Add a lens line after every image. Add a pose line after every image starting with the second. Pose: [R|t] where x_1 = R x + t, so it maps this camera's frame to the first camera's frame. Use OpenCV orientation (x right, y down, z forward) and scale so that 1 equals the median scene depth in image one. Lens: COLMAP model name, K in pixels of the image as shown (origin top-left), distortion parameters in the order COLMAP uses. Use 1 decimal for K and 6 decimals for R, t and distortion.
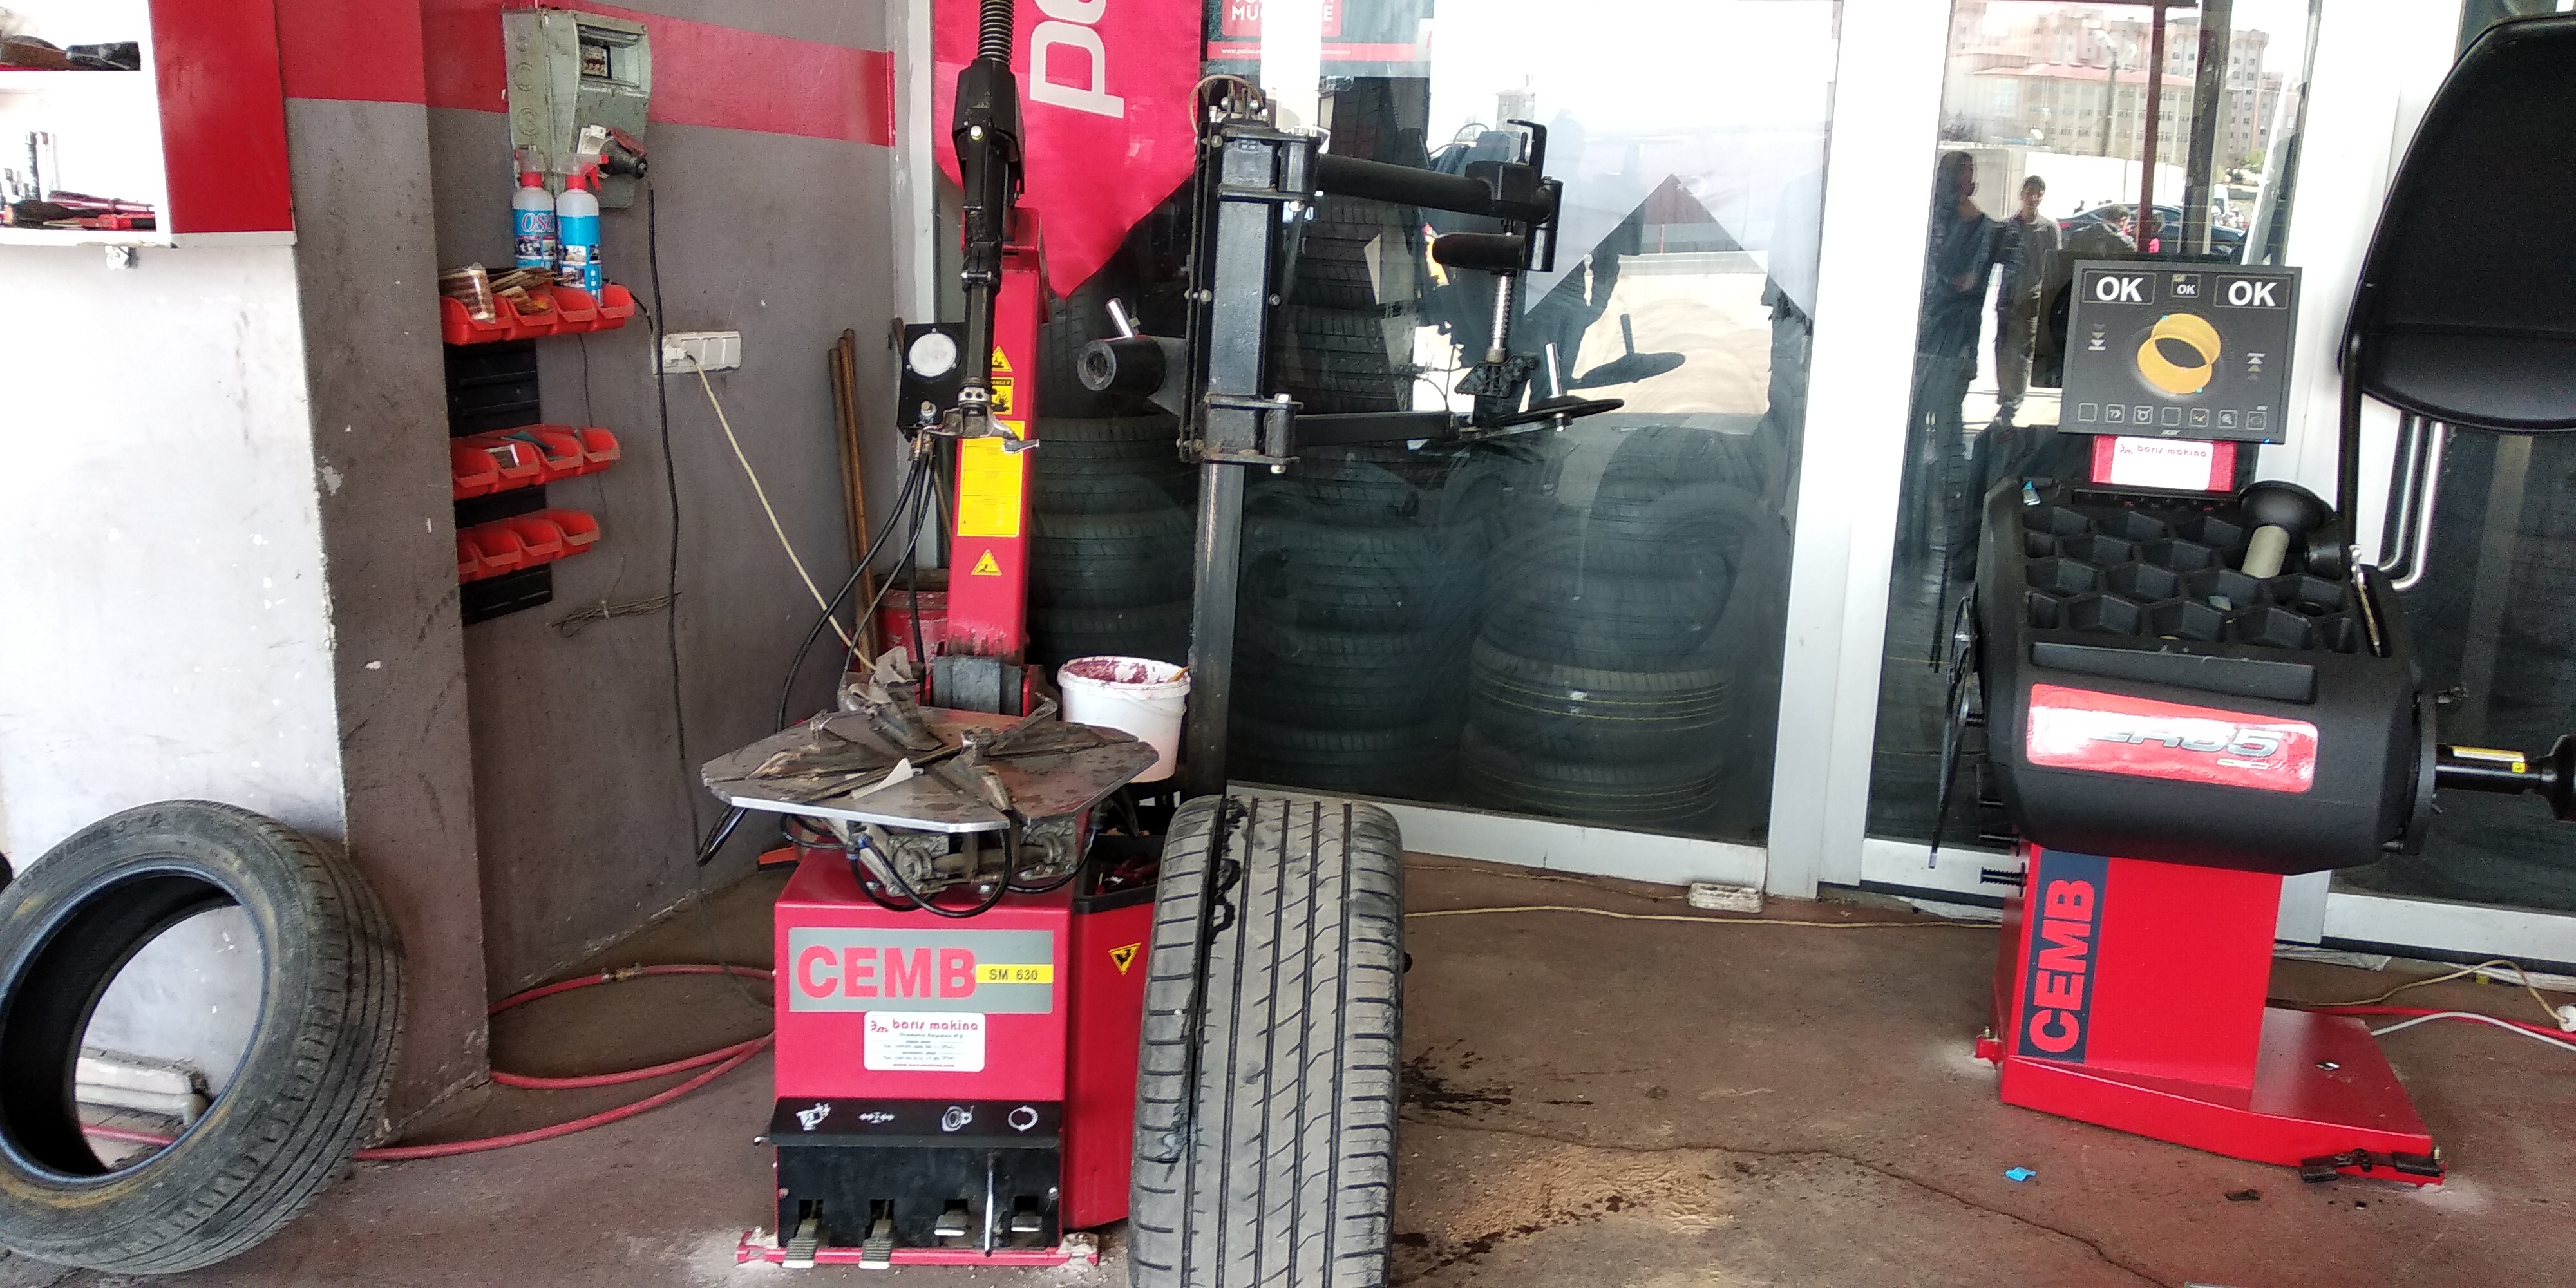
lens RADIAL K [[1966.7, 0, 1292.4], [0, 1966.7, 721.8], [0, 0, 1]] dist [-0.052526, -0.000069]
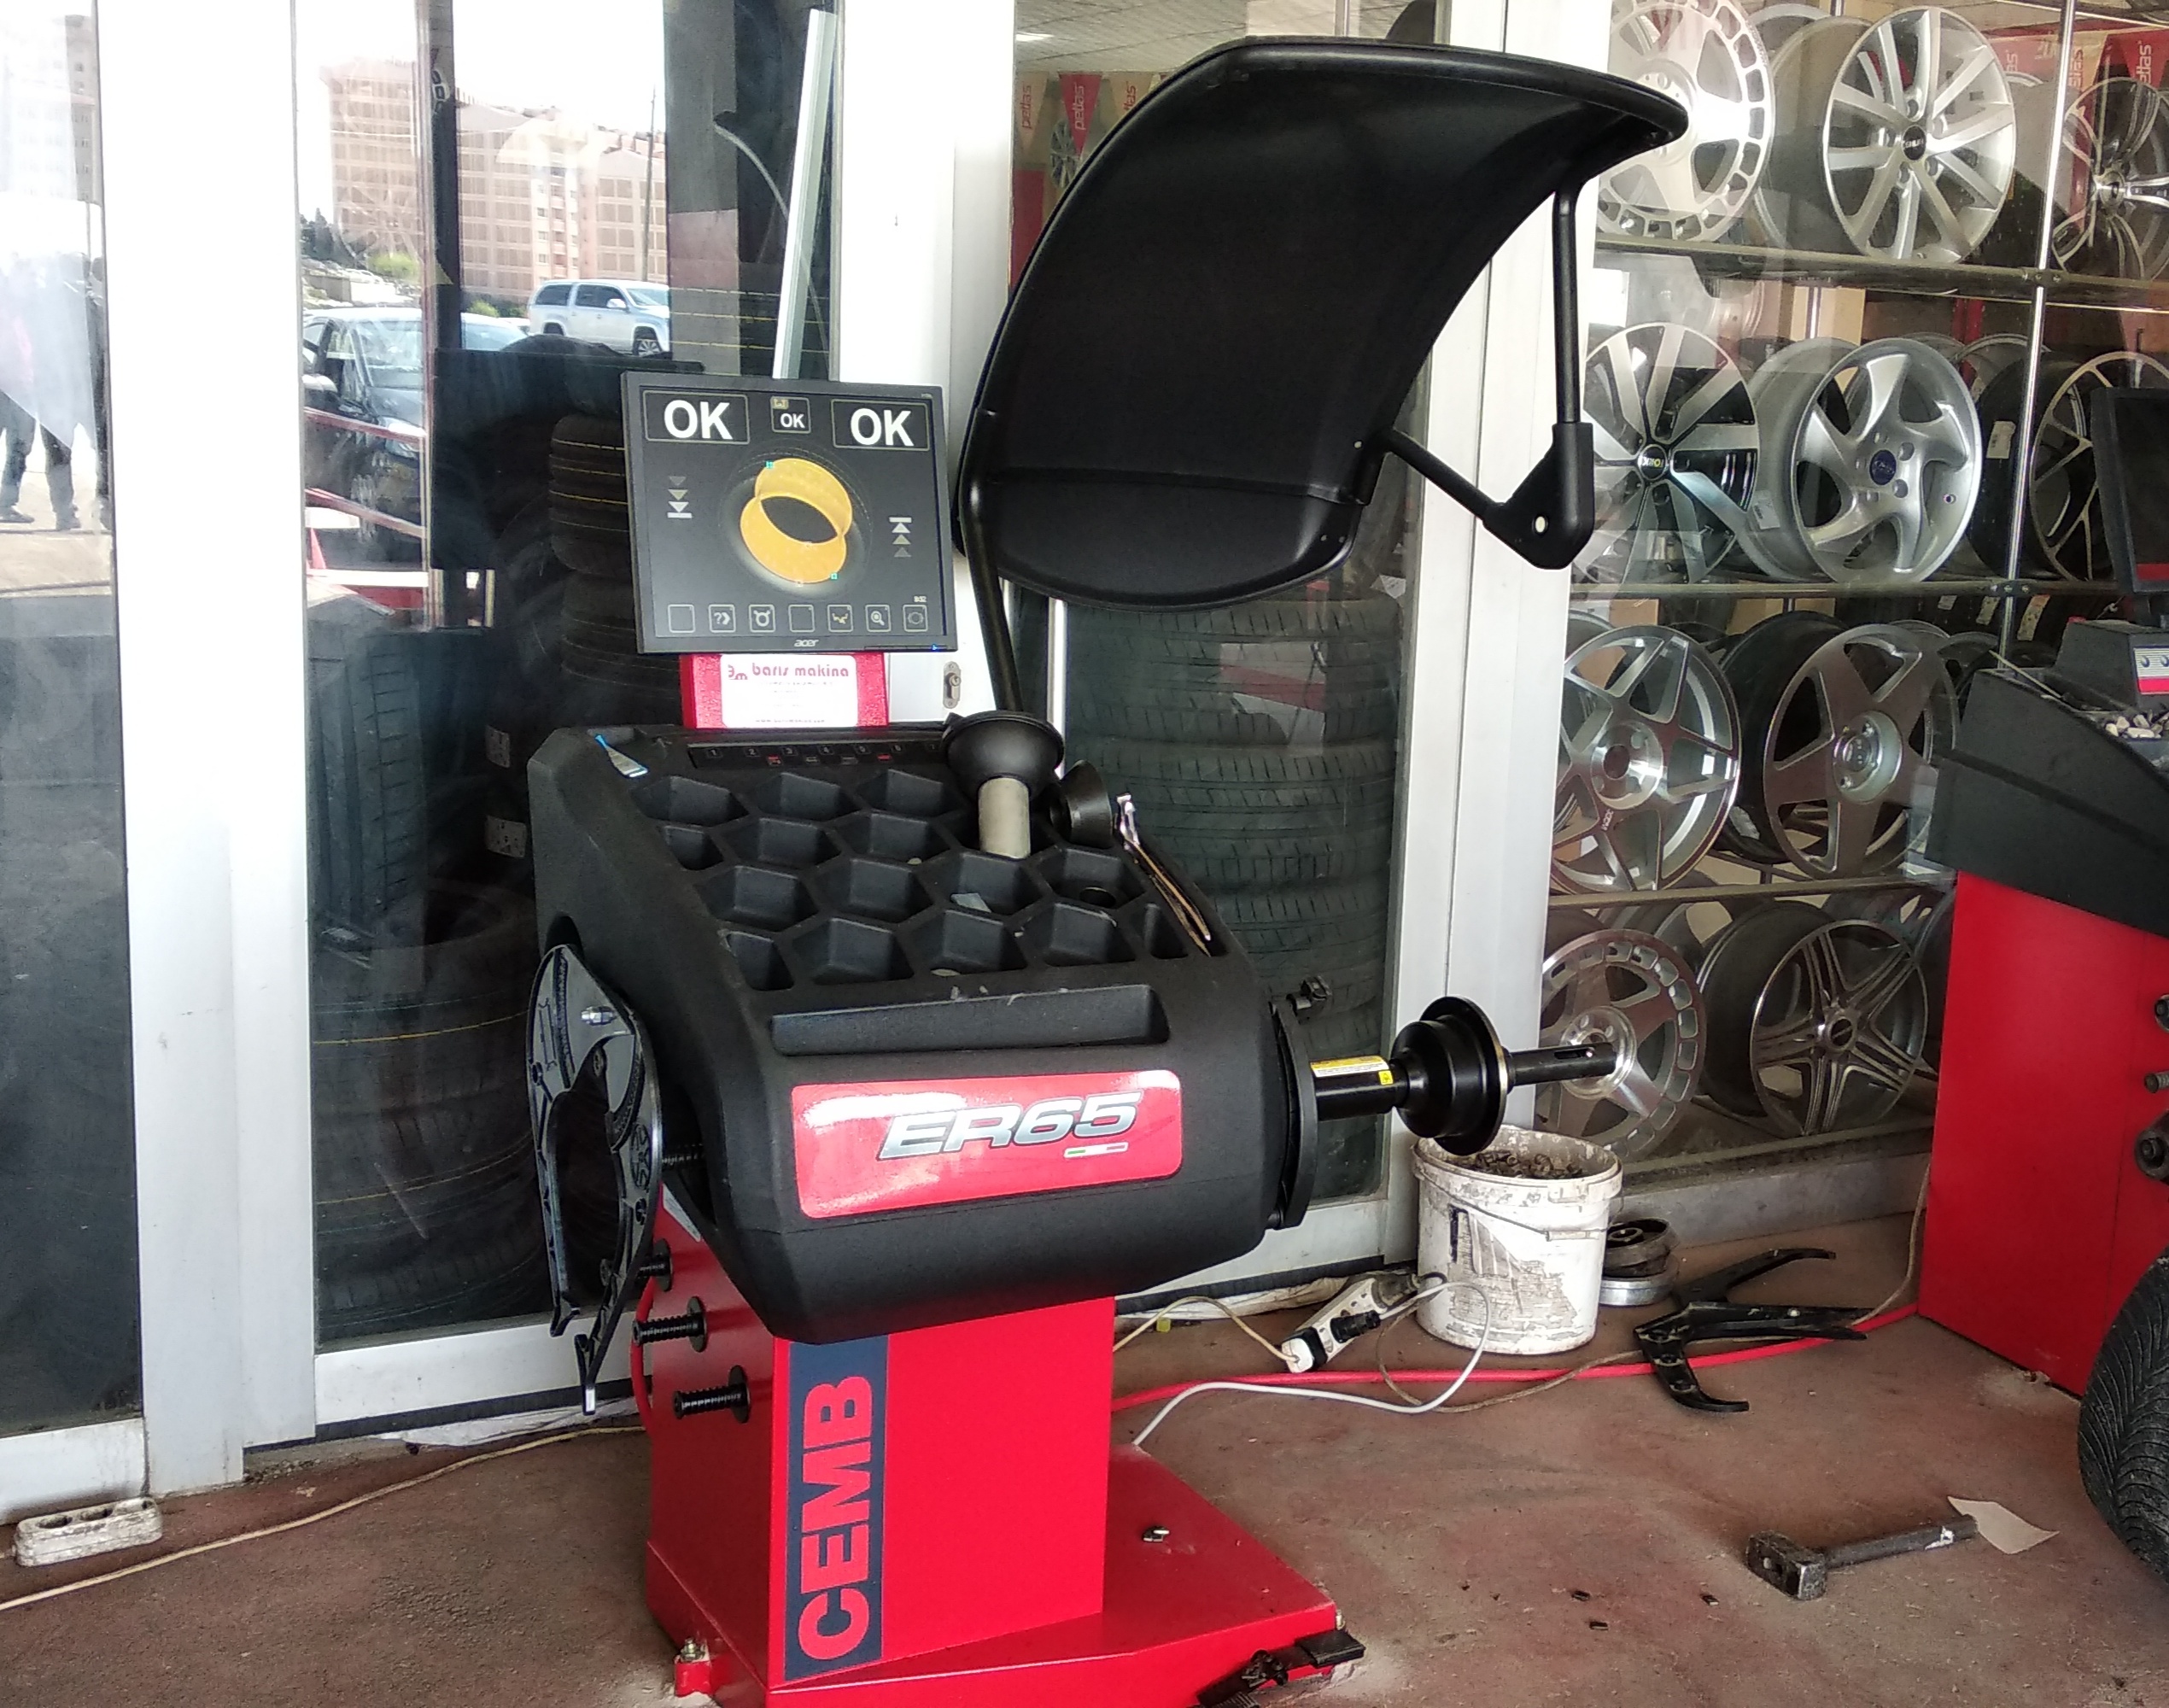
lens RADIAL K [[2422.4, 0, 1084.5], [0, 2422.4, 854.0], [0, 0, 1]] dist [0.069482, -0.229437]
pose [[0.645753, -0.128213, 0.752705, -0.103003], [0.149872, 0.987908, 0.039699, -0.098481], [-0.748693, 0.087173, 0.657160, 0.410516]]
